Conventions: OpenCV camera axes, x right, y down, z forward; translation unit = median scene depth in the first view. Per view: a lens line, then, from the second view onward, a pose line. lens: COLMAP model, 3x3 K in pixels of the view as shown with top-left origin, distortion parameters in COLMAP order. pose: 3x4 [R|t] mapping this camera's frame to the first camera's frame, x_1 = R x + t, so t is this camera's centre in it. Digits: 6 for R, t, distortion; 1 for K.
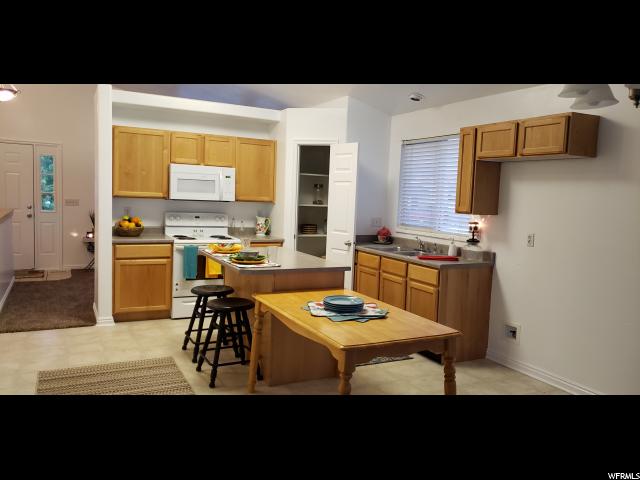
lens RADIAL K [[495.0, 0, 320.0], [0, 495.0, 240.0], [0, 0, 1]] dist [-0.002415, -0.005234]
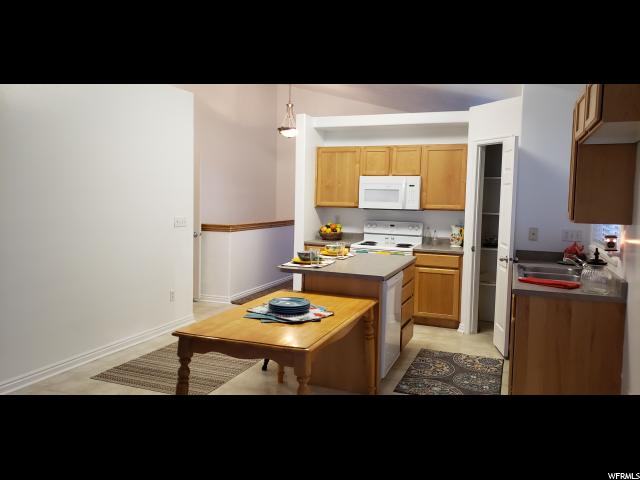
lens RADIAL K [[495.0, 0, 320.0], [0, 495.0, 240.0], [0, 0, 1]] dist [-0.002415, -0.005234]
pose [[0.654931, 0.037006, -0.754782, 0.458356], [-0.061326, 0.998109, -0.004277, -0.002098], [0.753196, 0.049089, 0.655962, 0.211833]]
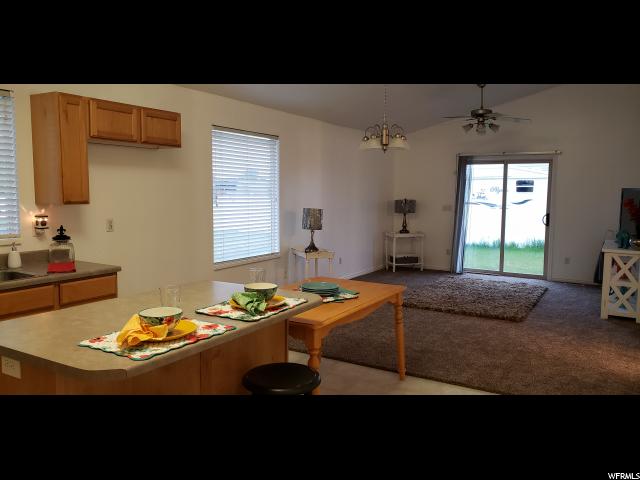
lens RADIAL K [[495.0, 0, 320.0], [0, 495.0, 240.0], [0, 0, 1]] dist [-0.002415, -0.005234]
pose [[-0.527426, -0.124180, 0.840477, -0.464589], [0.051284, 0.982803, 0.177392, -0.091943], [-0.848052, 0.136664, -0.511988, 0.845483]]
